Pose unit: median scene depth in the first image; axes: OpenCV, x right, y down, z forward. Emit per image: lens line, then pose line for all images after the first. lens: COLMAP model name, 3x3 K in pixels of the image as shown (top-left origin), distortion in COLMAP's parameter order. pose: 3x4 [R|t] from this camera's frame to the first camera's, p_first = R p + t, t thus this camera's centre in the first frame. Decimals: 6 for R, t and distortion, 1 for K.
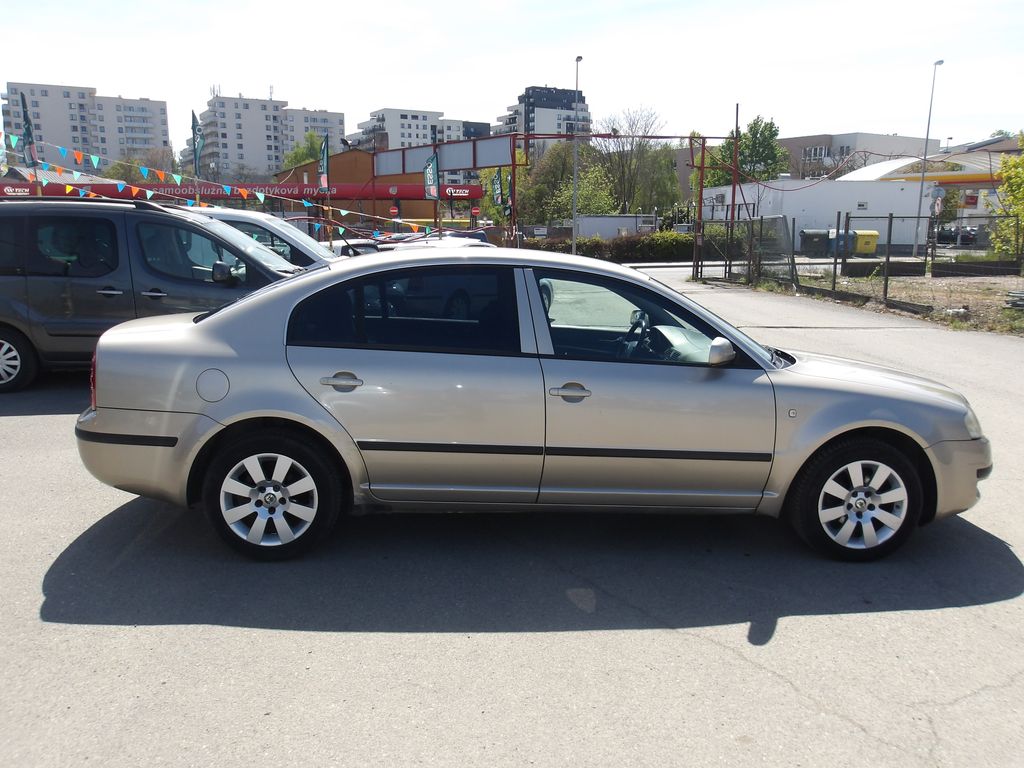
lens RADIAL K [[817.5, 0, 519.9], [0, 817.5, 381.8], [0, 0, 1]] dist [-0.007406, 0.004106]
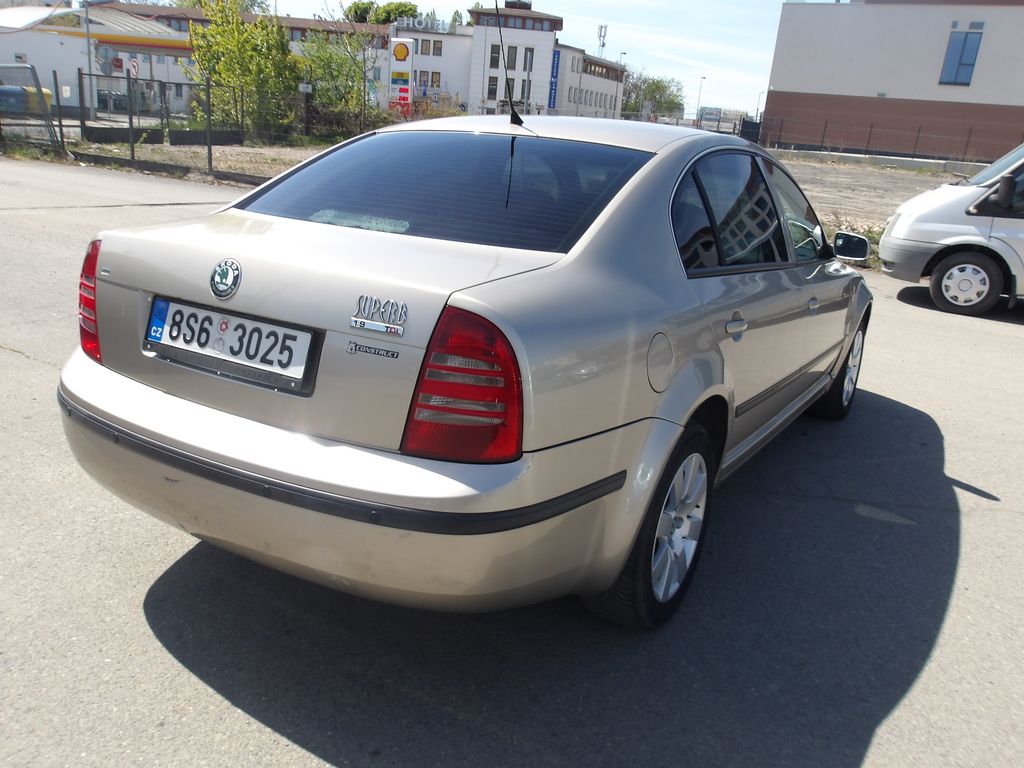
lens RADIAL K [[817.5, 0, 513.5], [0, 817.5, 391.5], [0, 0, 1]] dist [-0.007406, 0.004106]
pose [[0.610873, -0.196209, 0.767031, -0.119967], [0.064947, 0.977959, 0.198440, -0.012623], [-0.789061, -0.071405, 0.610151, 0.102928]]
